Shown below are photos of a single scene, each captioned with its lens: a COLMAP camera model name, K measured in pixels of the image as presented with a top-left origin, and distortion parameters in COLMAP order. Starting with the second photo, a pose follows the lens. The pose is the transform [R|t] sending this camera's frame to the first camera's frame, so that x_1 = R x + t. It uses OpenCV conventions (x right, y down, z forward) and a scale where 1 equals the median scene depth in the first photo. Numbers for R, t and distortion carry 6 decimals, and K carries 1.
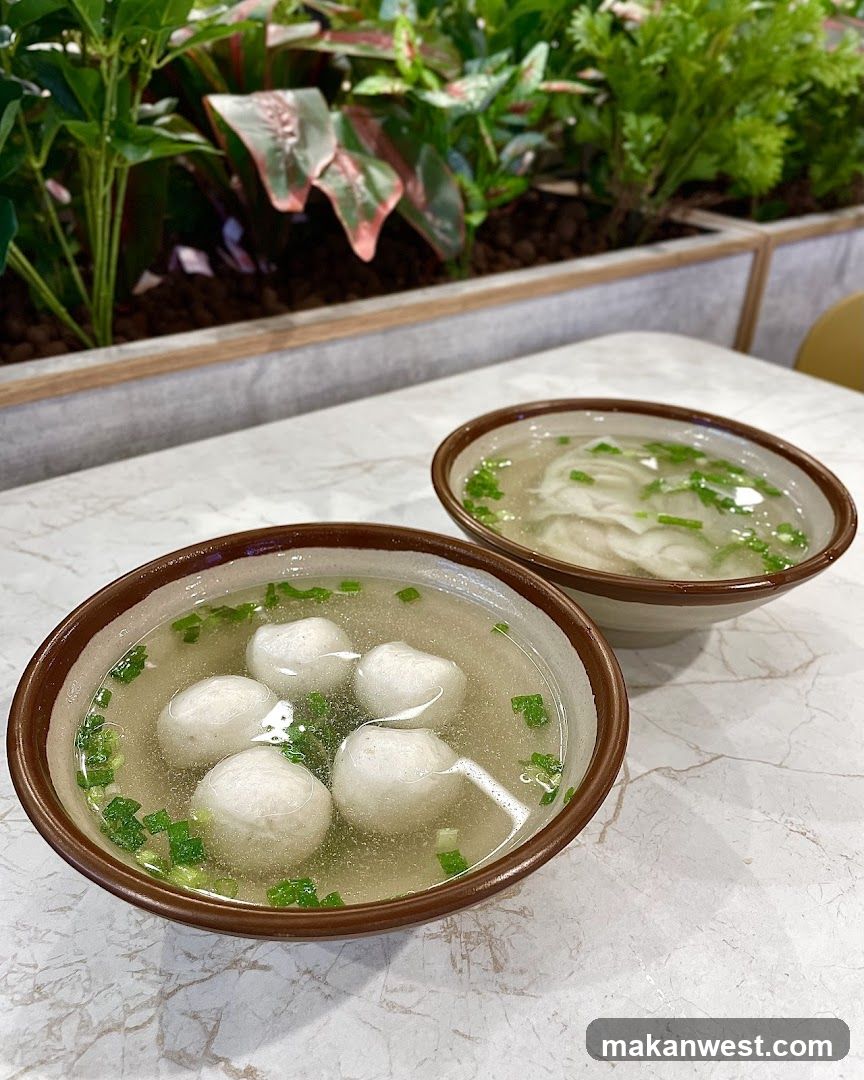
lens RADIAL K [[908.1, 0, 436.3], [0, 908.1, 543.0], [0, 0, 1]] dist [0.048761, -0.074056]
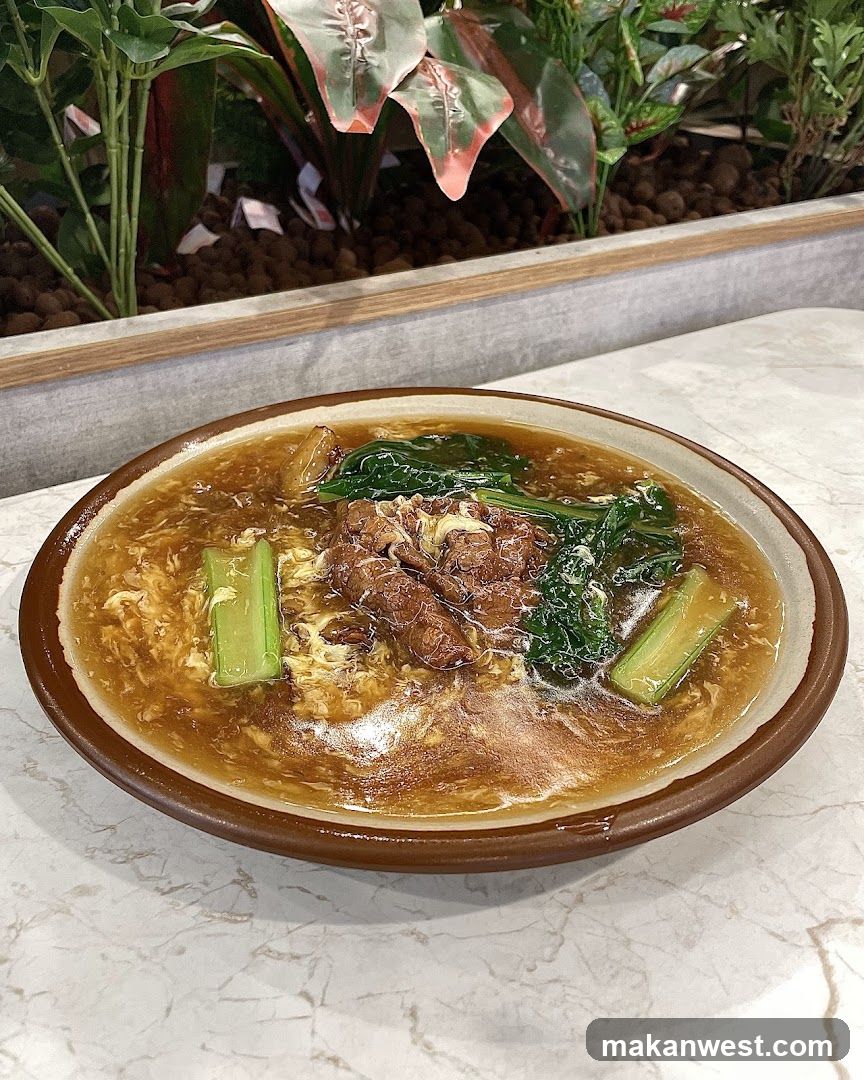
lens RADIAL K [[908.1, 0, 427.9], [0, 908.1, 543.2], [0, 0, 1]] dist [0.048761, -0.074056]
pose [[0.990026, 0.046258, -0.133073, 0.008319], [-0.042830, 0.998676, 0.028508, -0.050212], [0.134216, -0.022524, 0.990696, 0.229176]]
